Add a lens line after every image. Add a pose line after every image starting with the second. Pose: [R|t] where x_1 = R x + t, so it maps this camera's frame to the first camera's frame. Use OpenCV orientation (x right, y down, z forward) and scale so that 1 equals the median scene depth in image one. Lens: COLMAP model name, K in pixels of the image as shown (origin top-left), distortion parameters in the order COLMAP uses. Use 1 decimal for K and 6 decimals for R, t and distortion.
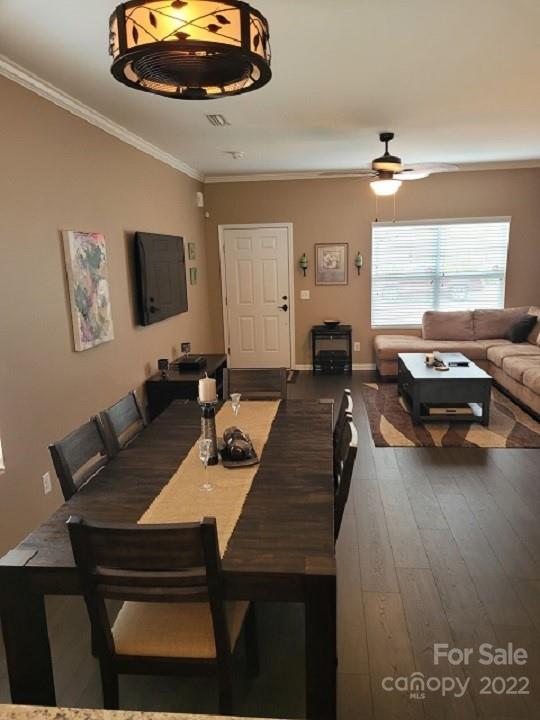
lens RADIAL K [[539.1, 0, 270.0], [0, 539.1, 360.0], [0, 0, 1]] dist [0.033114, -0.006510]
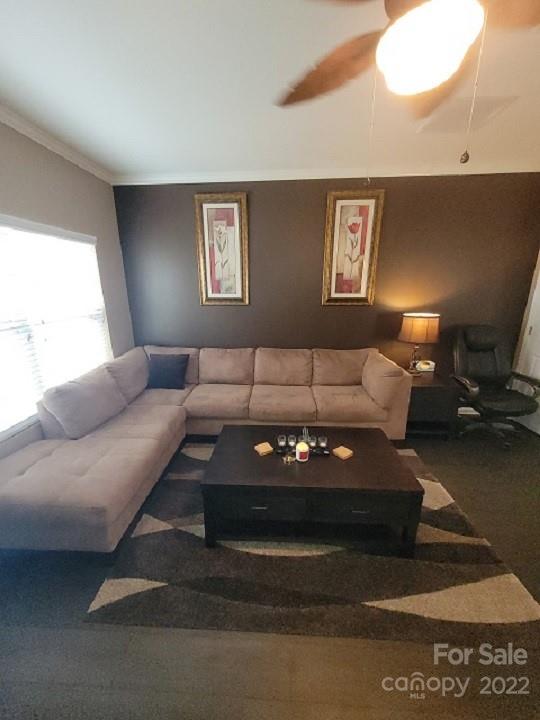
lens RADIAL K [[281.2, 0, 264.9], [0, 281.2, 360.7], [0, 0, 1]] dist [0.001593, 0.000056]
pose [[-0.055783, -0.215453, 0.974920, 0.011087], [0.207149, 0.952696, 0.222394, -0.139132], [-0.976718, 0.214360, -0.008514, 0.813503]]
